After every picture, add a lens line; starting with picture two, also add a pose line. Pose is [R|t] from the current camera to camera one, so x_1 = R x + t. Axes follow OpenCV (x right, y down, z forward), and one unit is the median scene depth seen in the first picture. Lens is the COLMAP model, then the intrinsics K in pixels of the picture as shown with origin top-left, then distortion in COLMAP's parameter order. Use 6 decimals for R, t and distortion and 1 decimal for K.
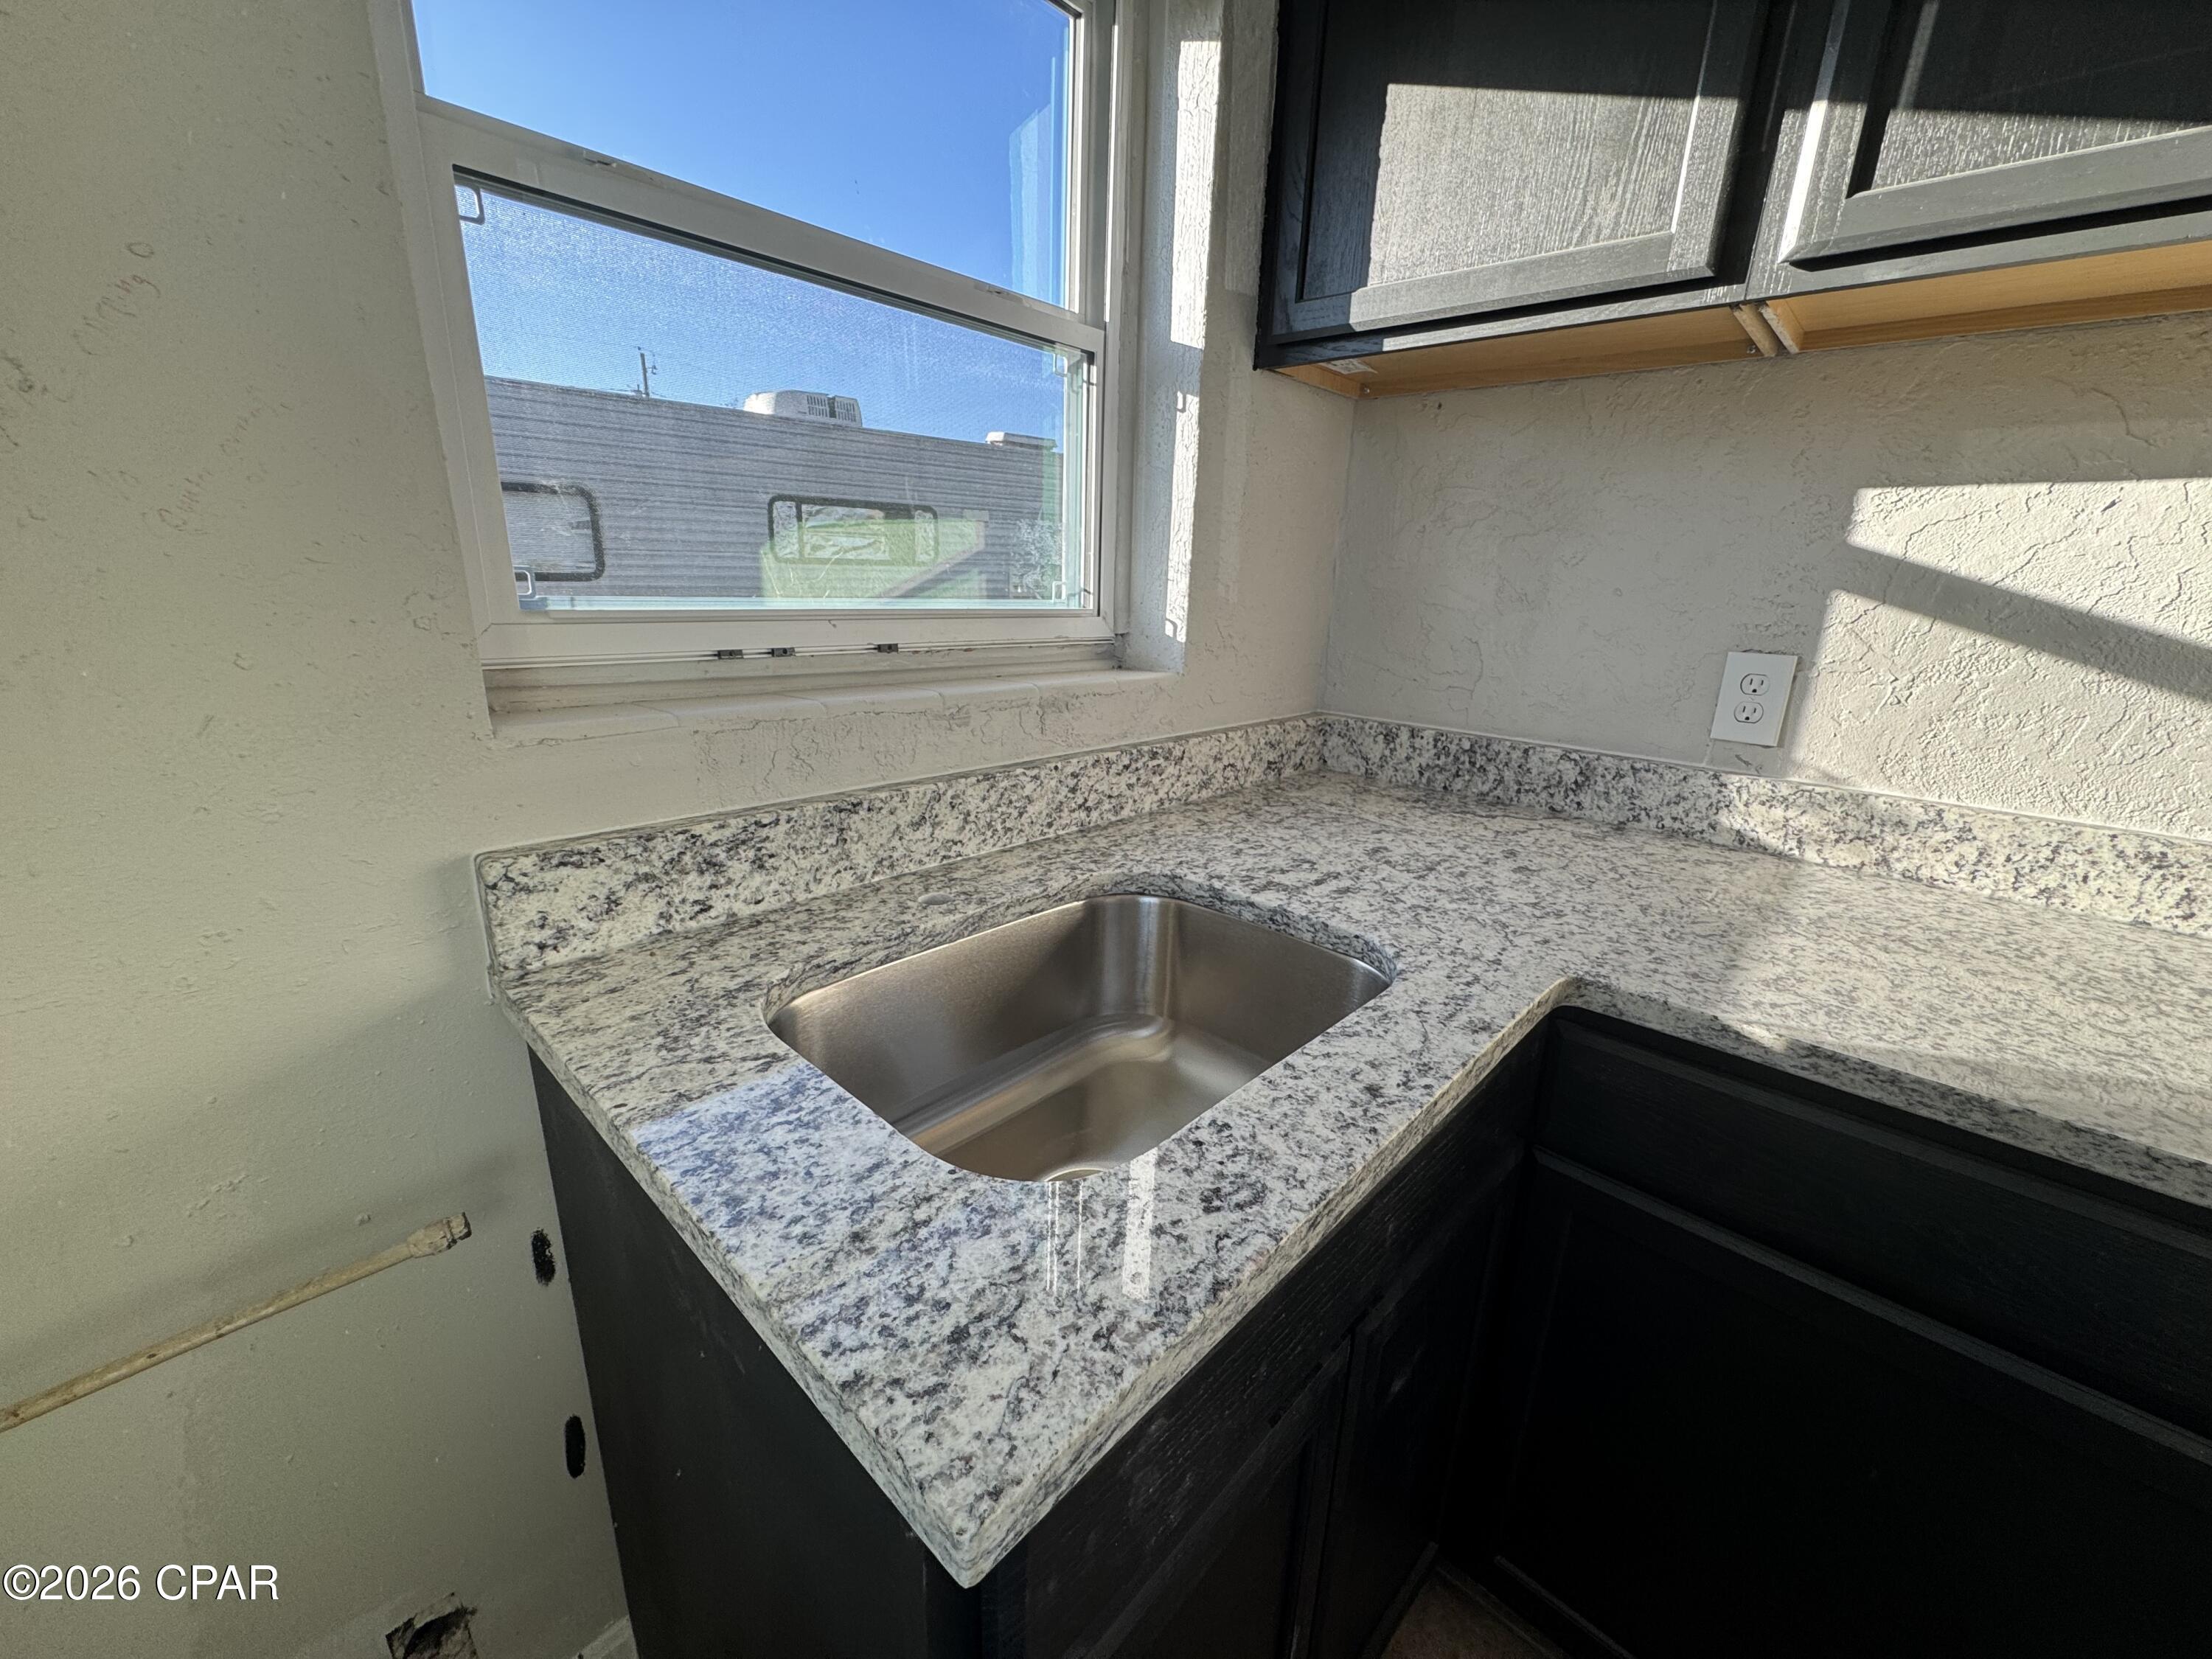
lens RADIAL K [[879.9, 0, 1106.0], [0, 879.9, 829.5], [0, 0, 1]] dist [-0.004289, -0.000171]
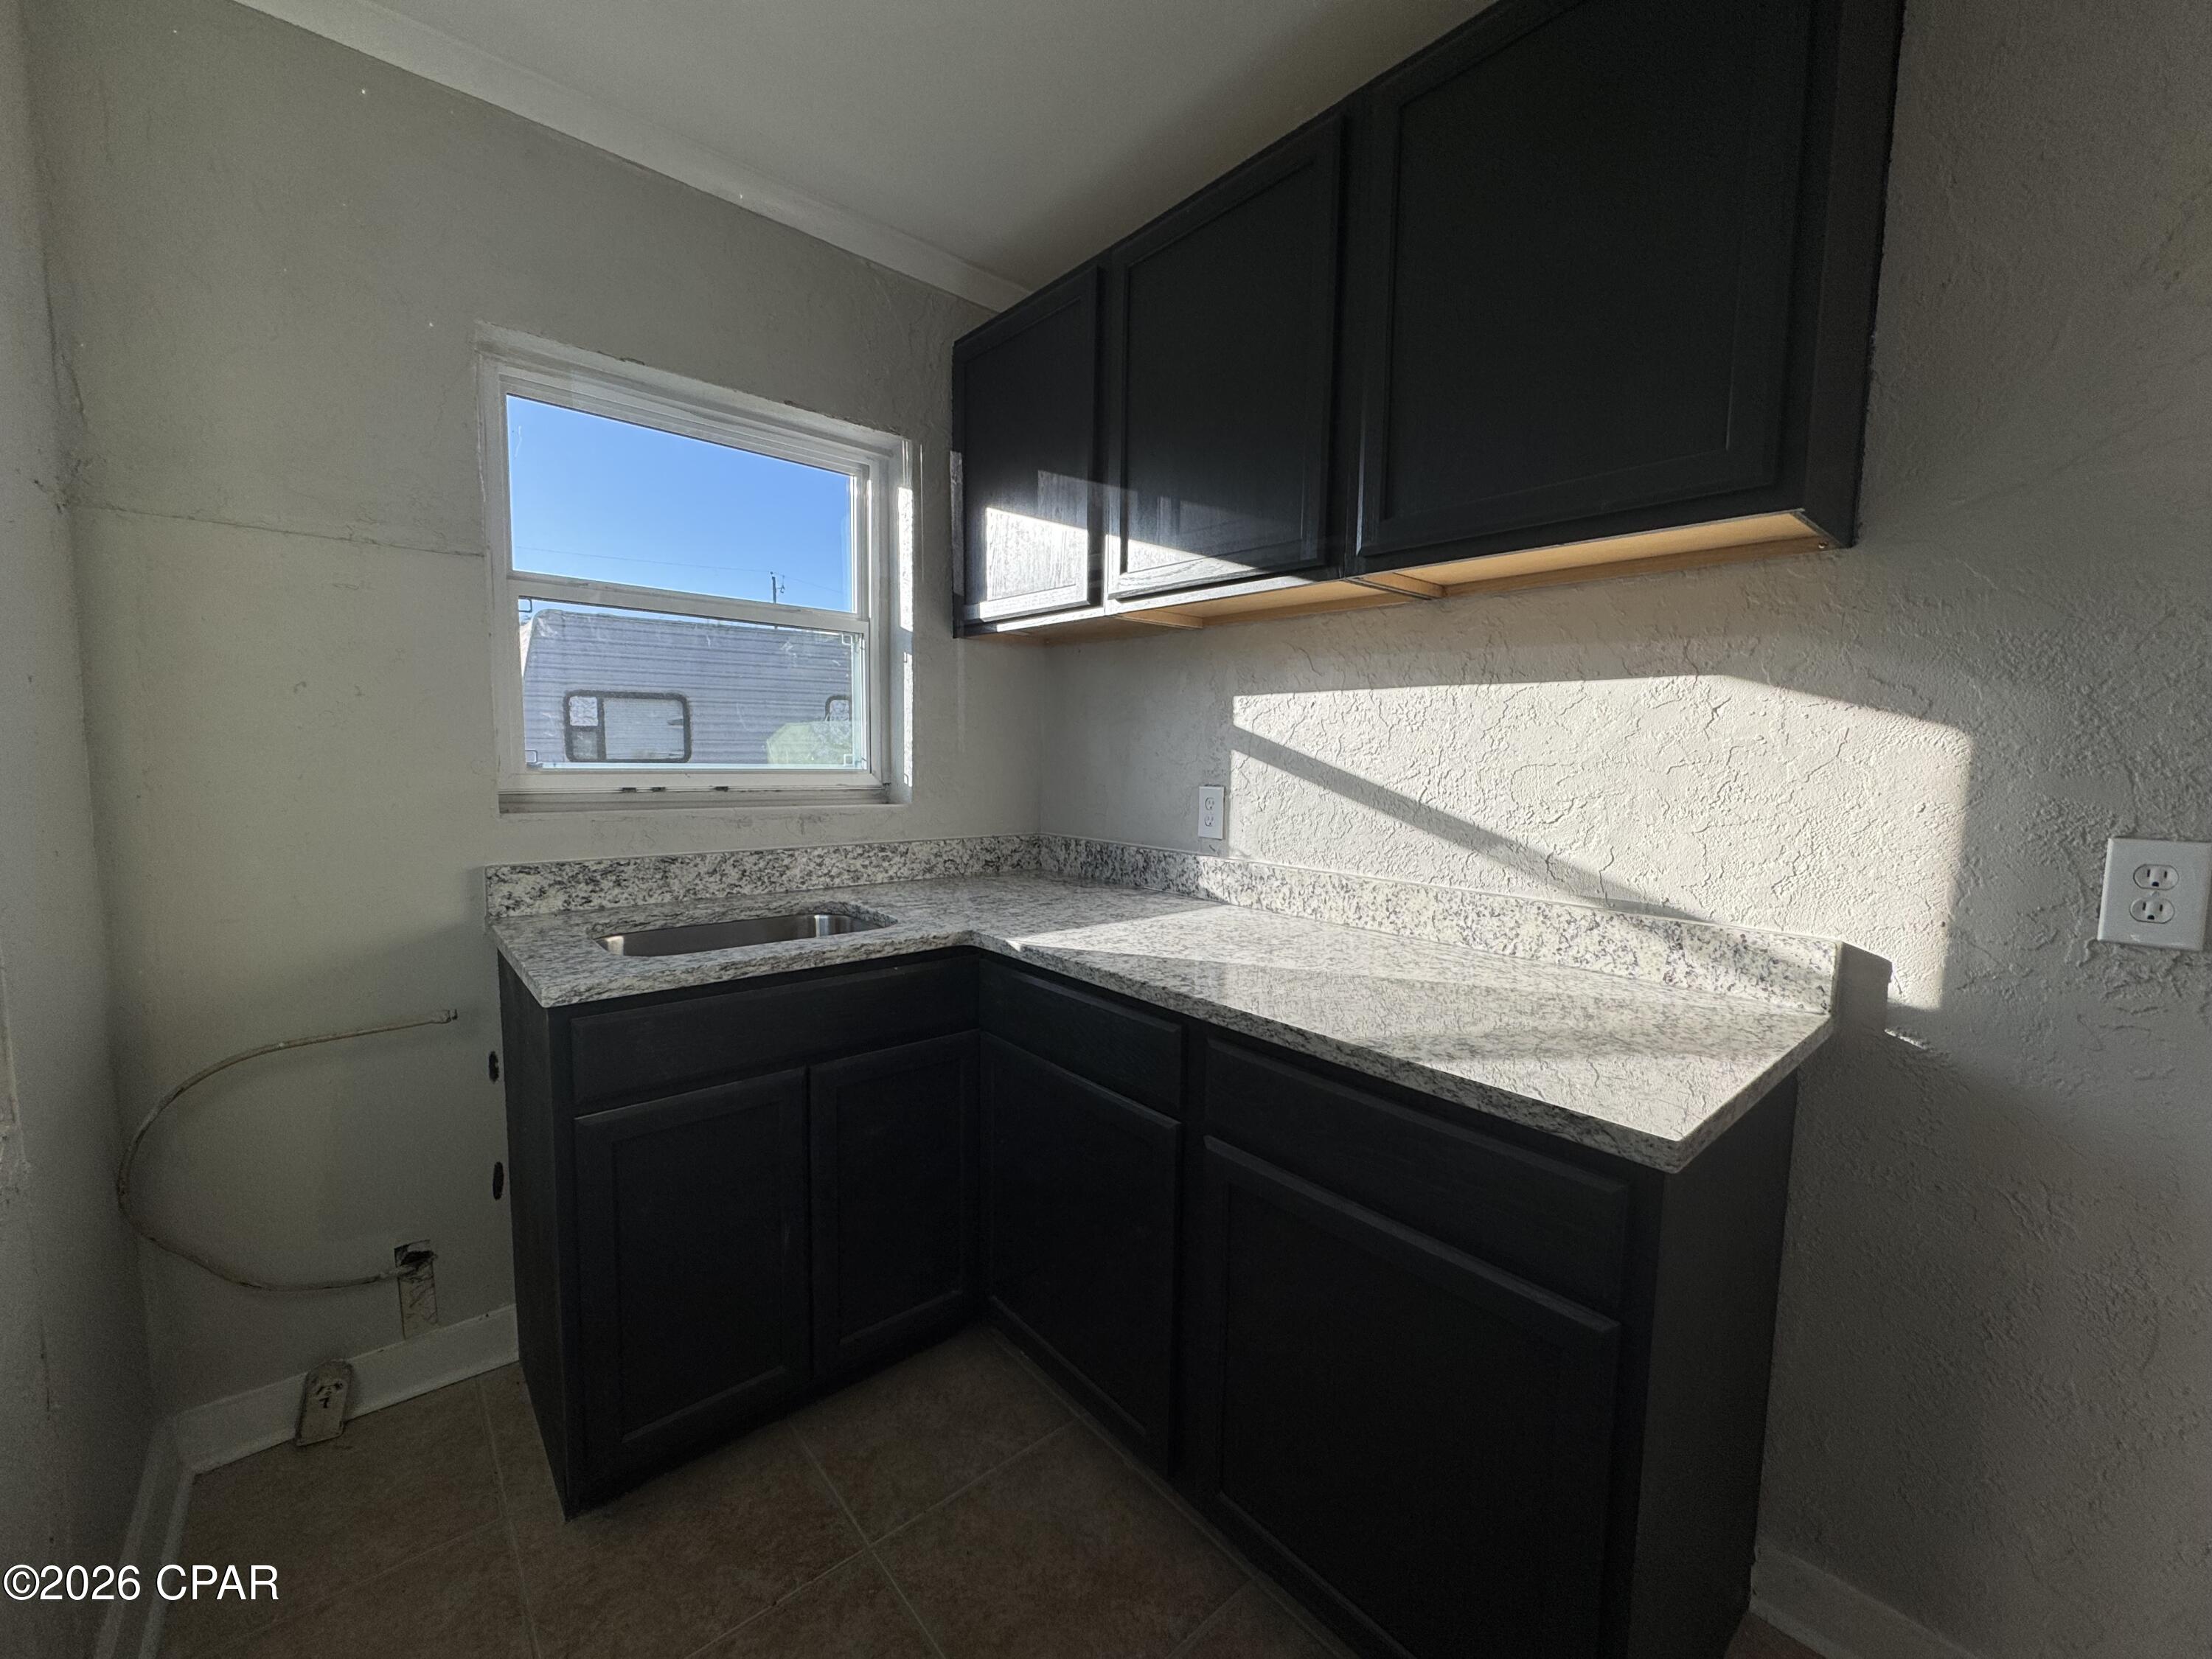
lens RADIAL K [[881.6, 0, 1106.0], [0, 881.6, 829.5], [0, 0, 1]] dist [-0.002321, -0.000255]
pose [[0.994813, -0.008886, -0.101335, 0.851576], [-0.011212, 0.980529, -0.196055, 0.270507], [0.101104, 0.196174, 0.975343, -0.837851]]
